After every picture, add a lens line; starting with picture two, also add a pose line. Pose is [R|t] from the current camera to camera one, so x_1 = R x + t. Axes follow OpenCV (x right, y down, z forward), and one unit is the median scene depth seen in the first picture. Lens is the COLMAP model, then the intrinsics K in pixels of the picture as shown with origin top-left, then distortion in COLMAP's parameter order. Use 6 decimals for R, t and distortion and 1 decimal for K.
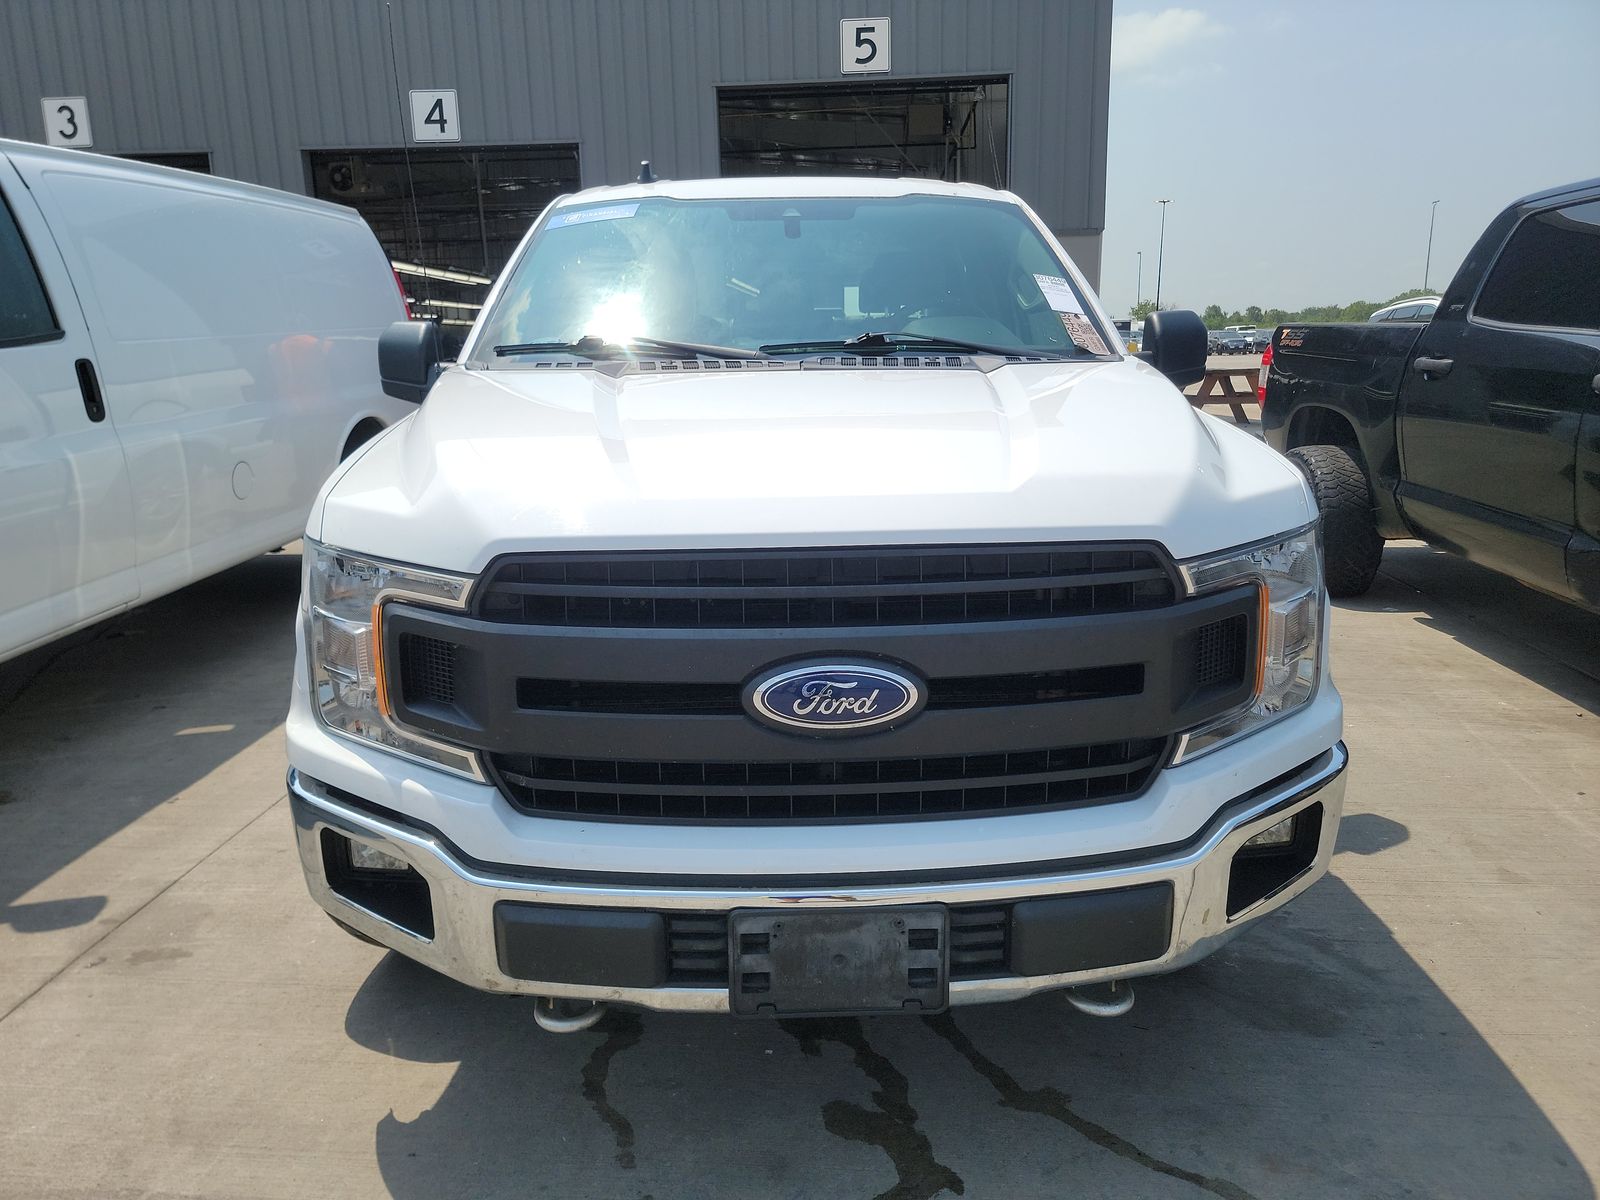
lens RADIAL K [[1158.5, 0, 838.1], [0, 1158.5, 587.4], [0, 0, 1]] dist [0.055871, -0.053173]
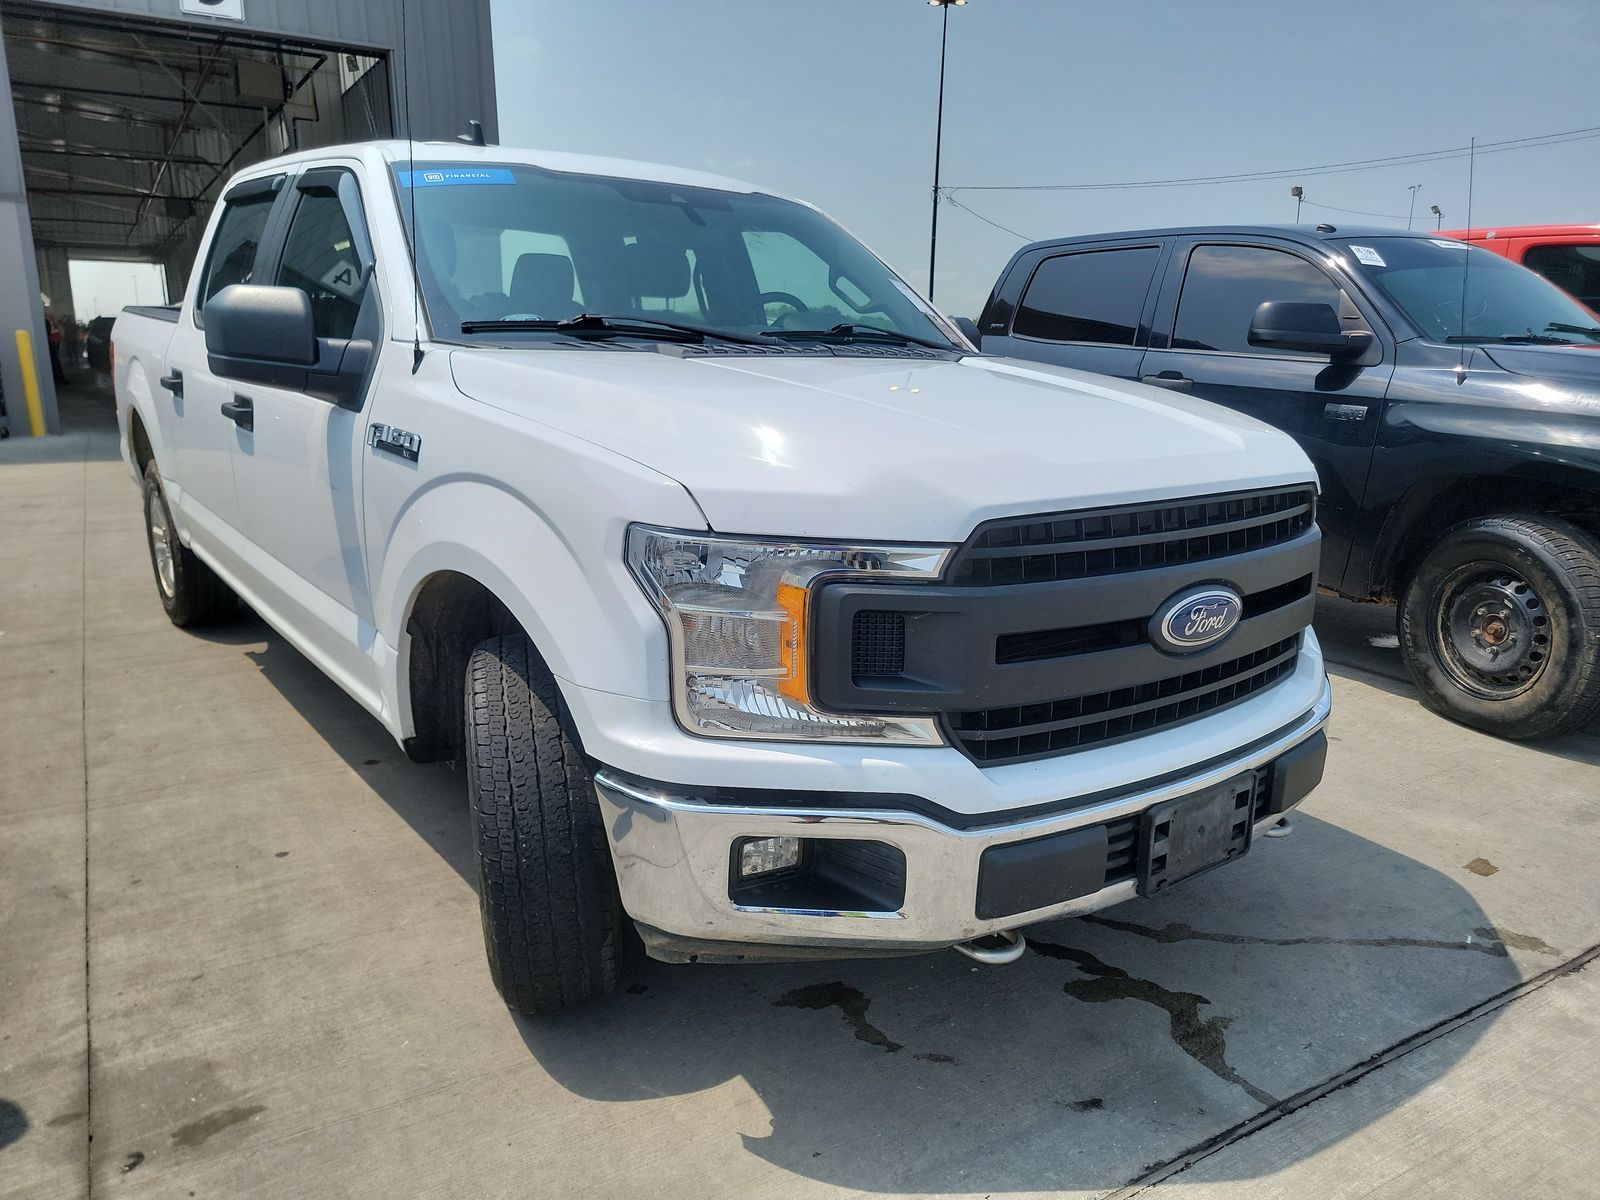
lens RADIAL K [[1158.5, 0, 838.1], [0, 1158.5, 587.4], [0, 0, 1]] dist [0.055871, -0.053173]
pose [[0.789662, -0.096595, 0.605891, -1.012141], [0.096965, 0.994766, 0.032217, -0.015324], [-0.605831, 0.033310, 0.794895, 0.233447]]
